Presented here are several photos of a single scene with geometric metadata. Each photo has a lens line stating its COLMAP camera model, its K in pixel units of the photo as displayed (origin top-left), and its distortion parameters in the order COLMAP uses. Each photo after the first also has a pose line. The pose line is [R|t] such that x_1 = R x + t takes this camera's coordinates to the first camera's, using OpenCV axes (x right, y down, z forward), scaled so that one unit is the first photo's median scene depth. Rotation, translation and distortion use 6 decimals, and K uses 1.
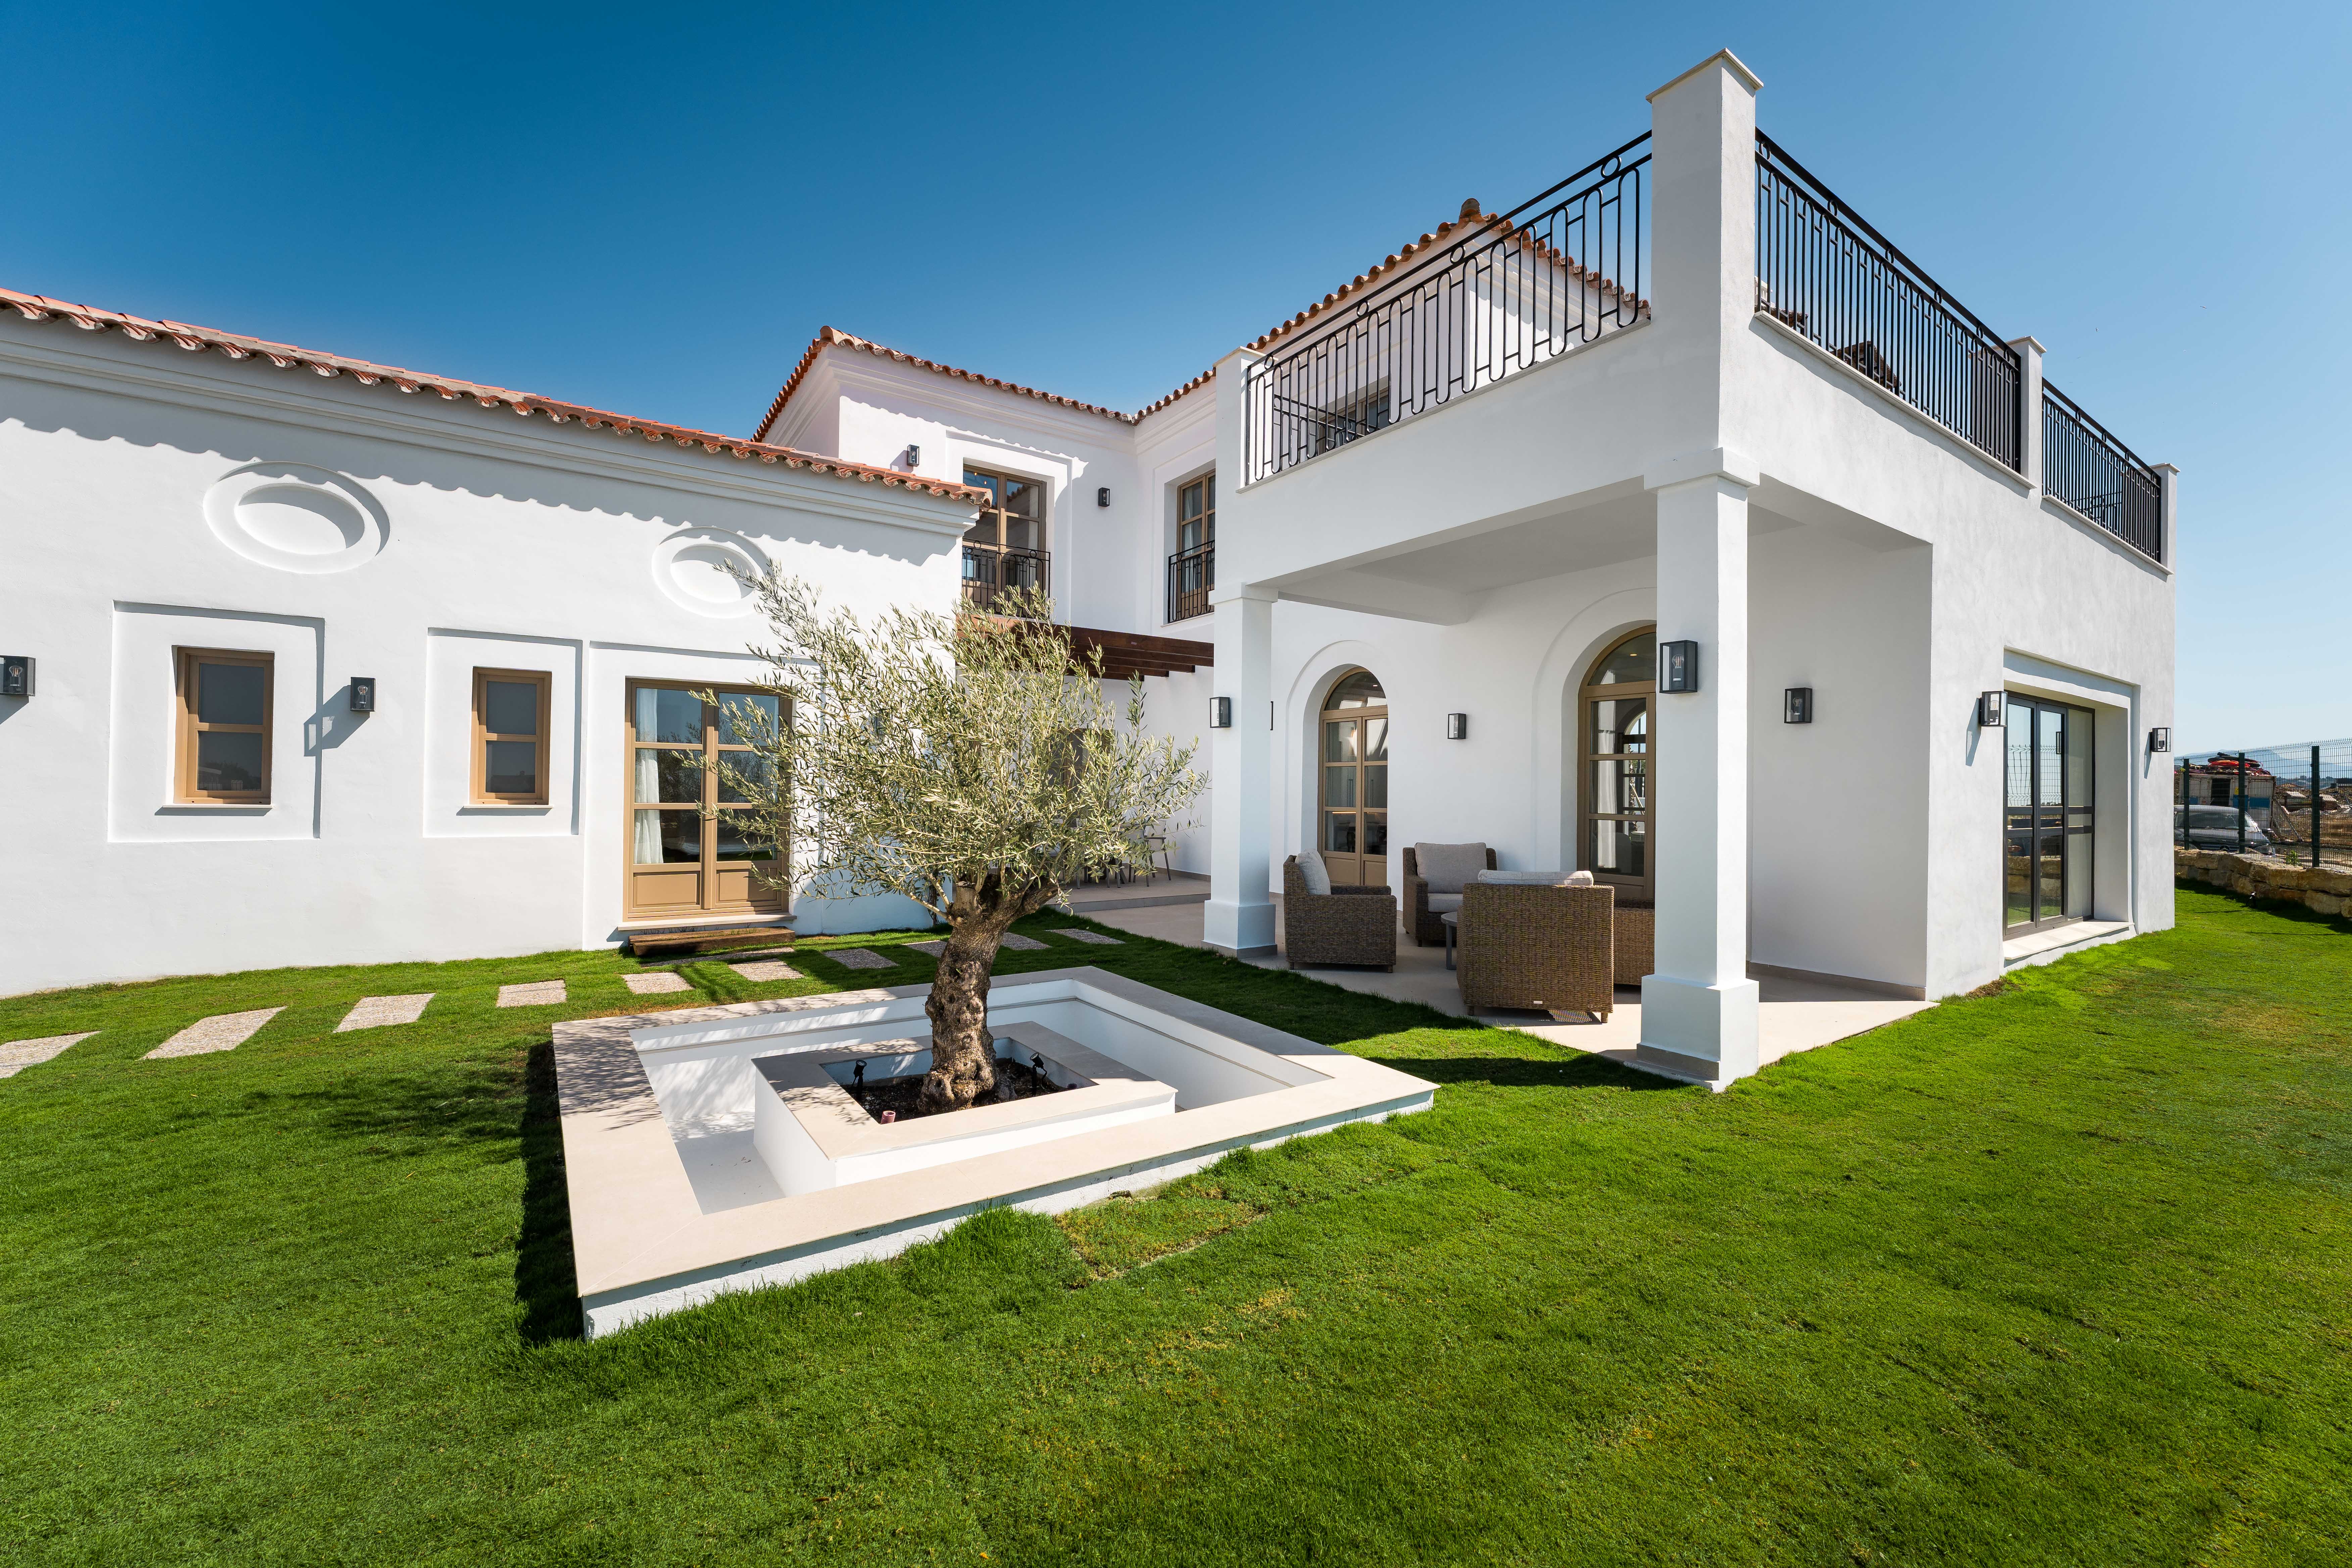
lens RADIAL K [[934.1, 0, 1176.0], [0, 934.1, 784.0], [0, 0, 1]] dist [-0.001823, -0.000072]
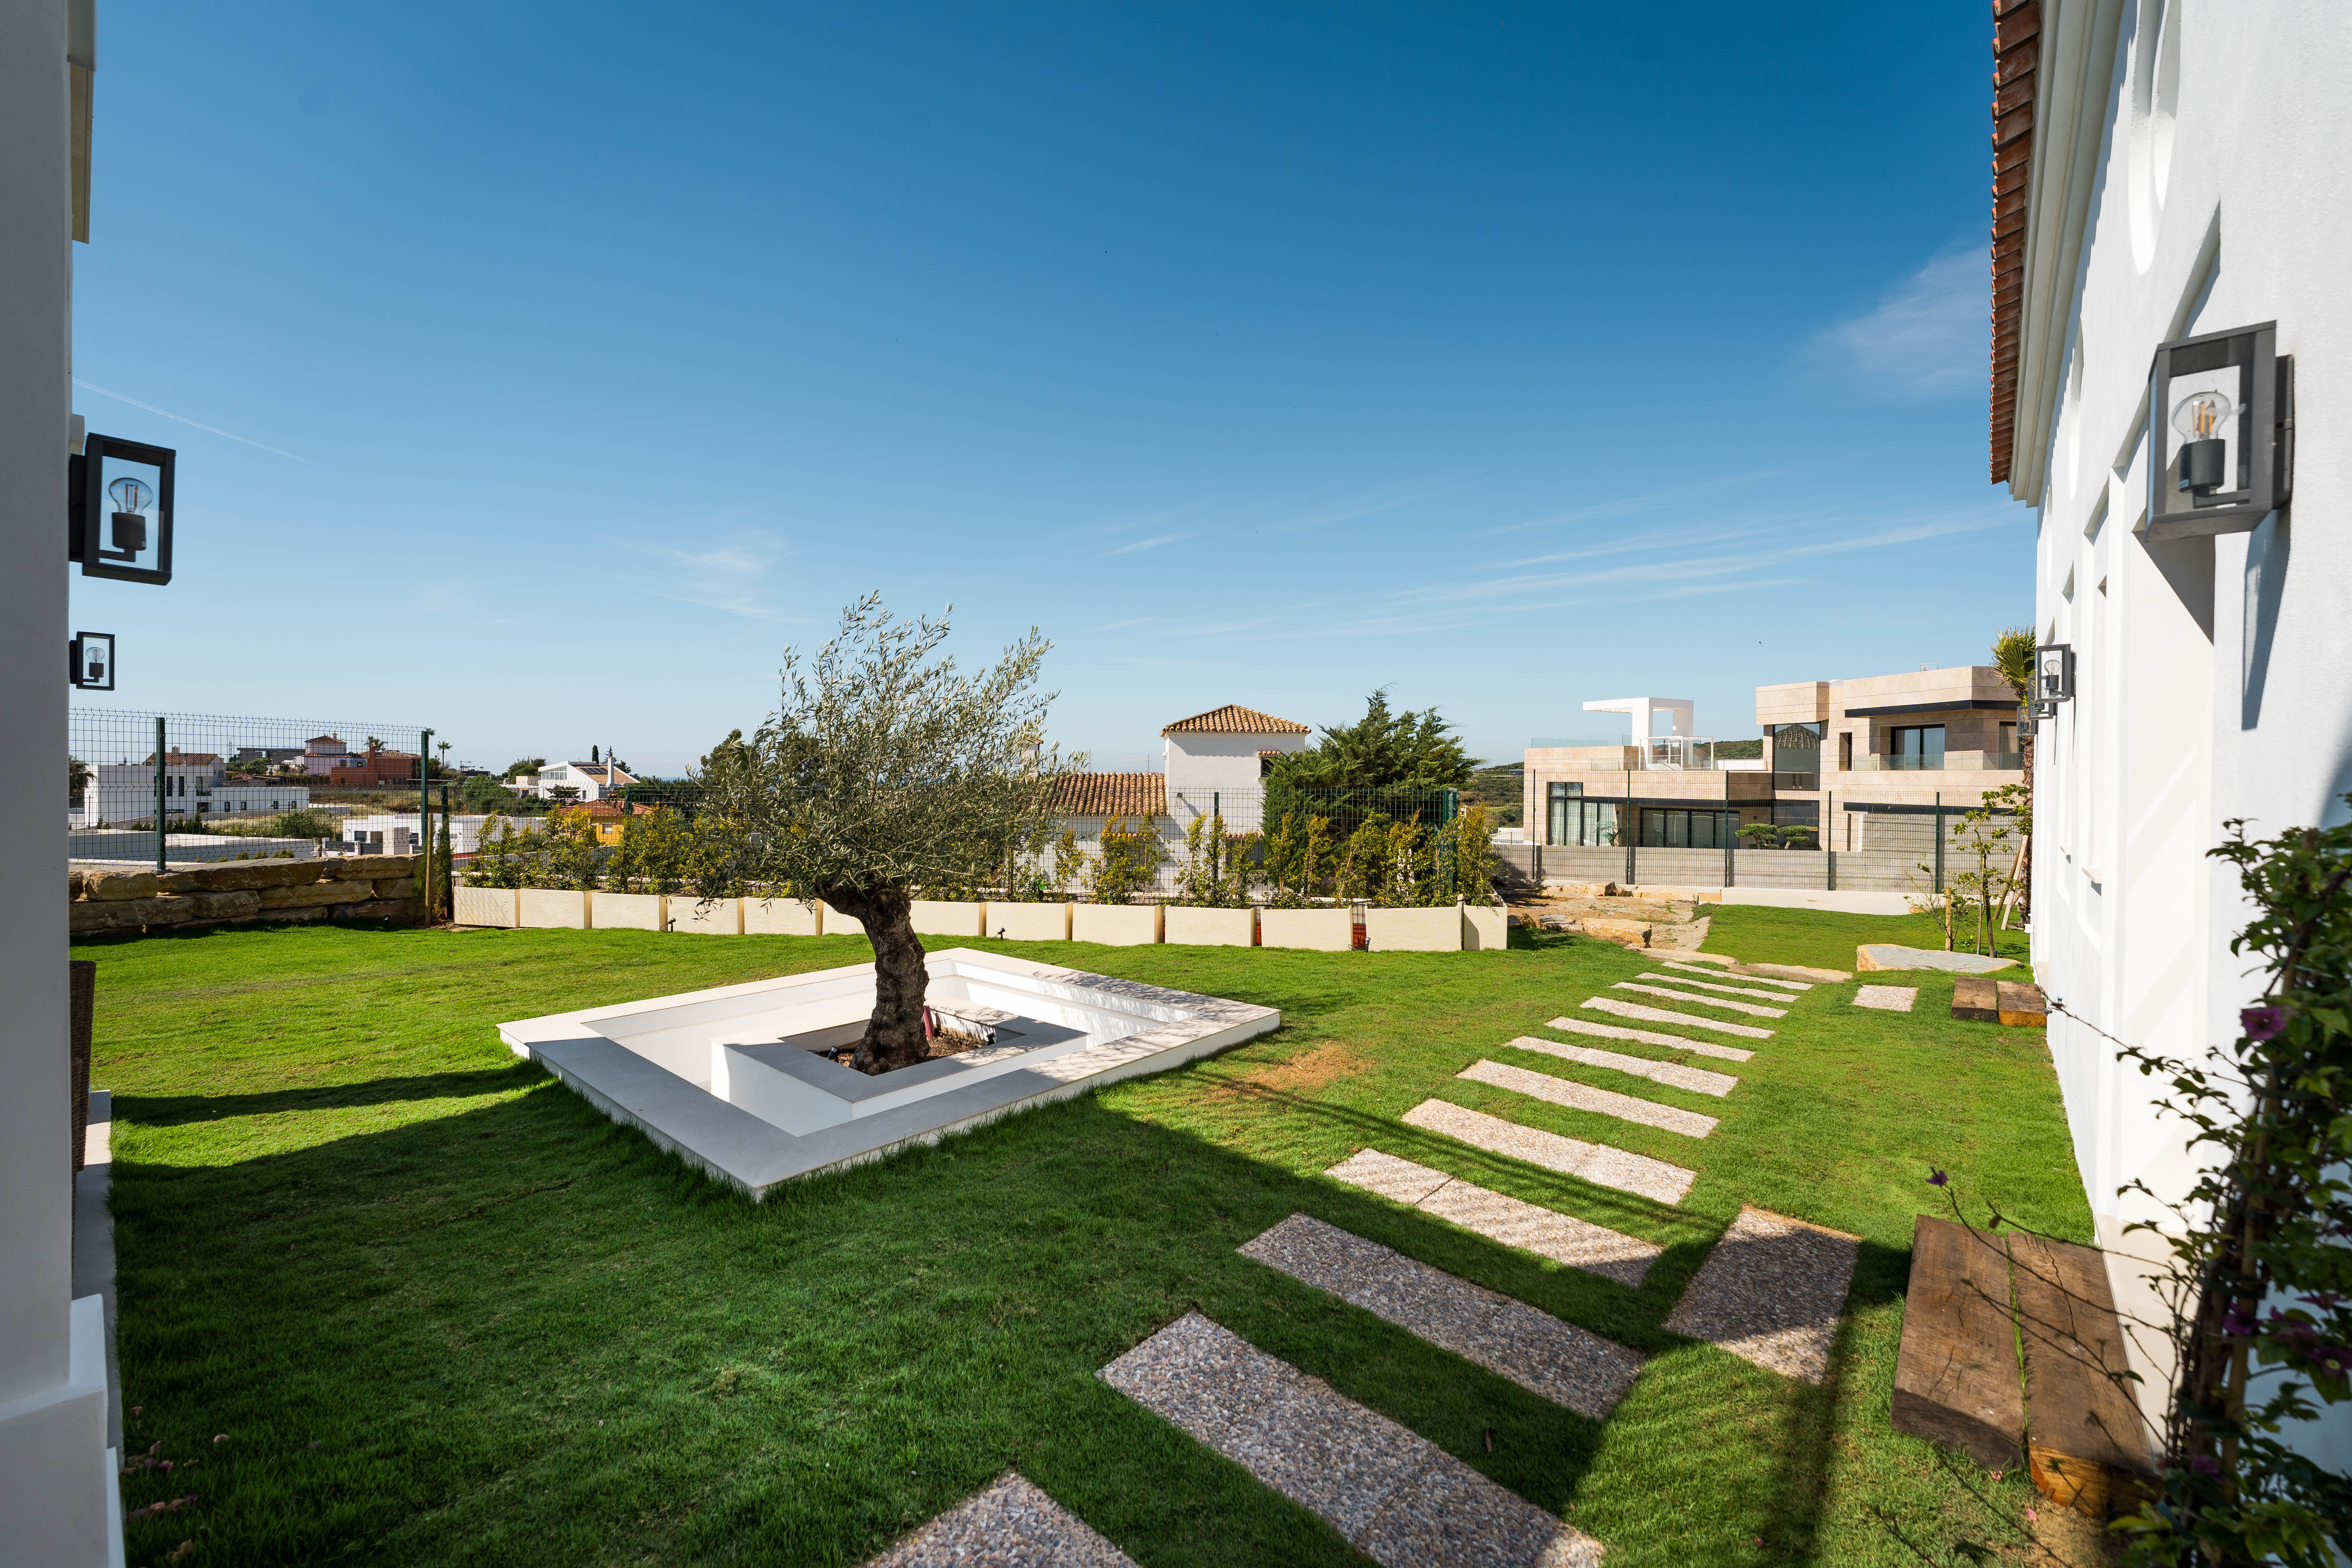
lens RADIAL K [[934.1, 0, 1176.0], [0, 934.1, 784.0], [0, 0, 1]] dist [-0.001823, -0.000072]
pose [[-0.965686, -0.013494, -0.259360, -0.146320], [-0.014777, 0.999886, 0.002998, -0.016194], [0.259290, 0.006728, -0.965776, 1.251518]]
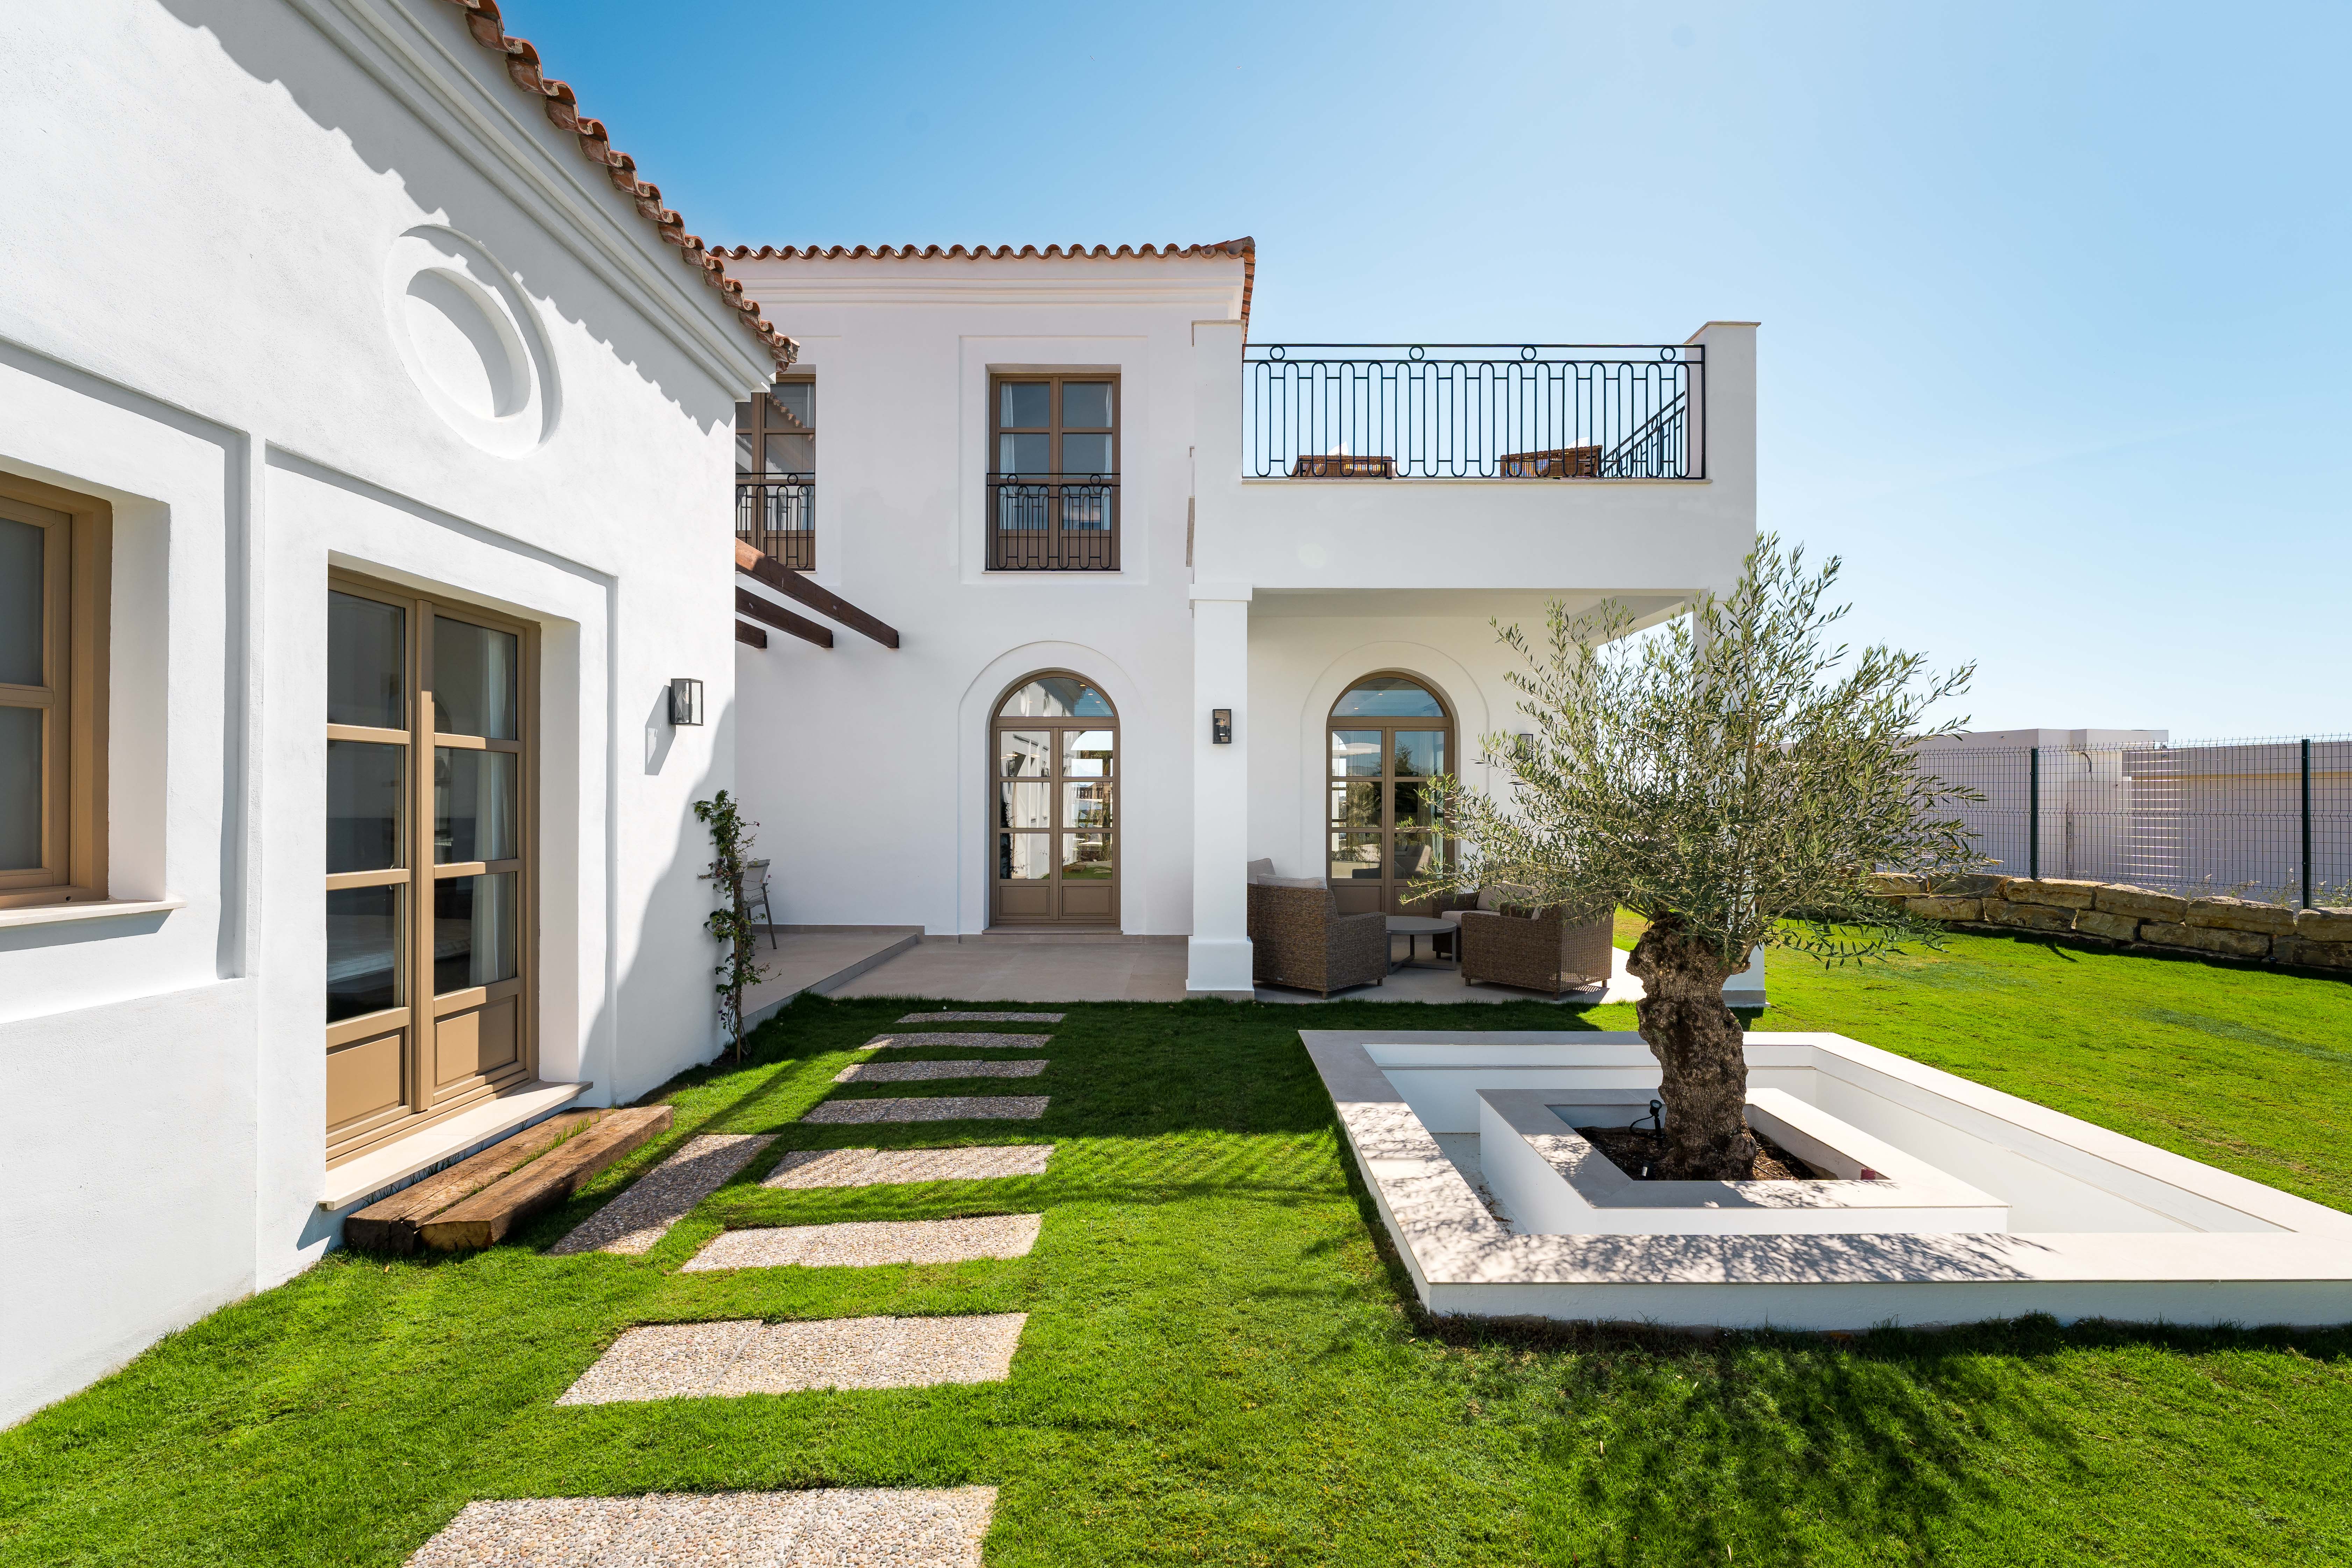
lens RADIAL K [[1030.3, 0, 1176.0], [0, 1030.3, 784.0], [0, 0, 1]] dist [0.024232, 0.000079]
pose [[0.568662, 0.002927, 0.822566, -0.753626], [-0.002259, 0.999995, -0.001996, -0.018717], [-0.822568, -0.000723, 0.568666, 0.465436]]
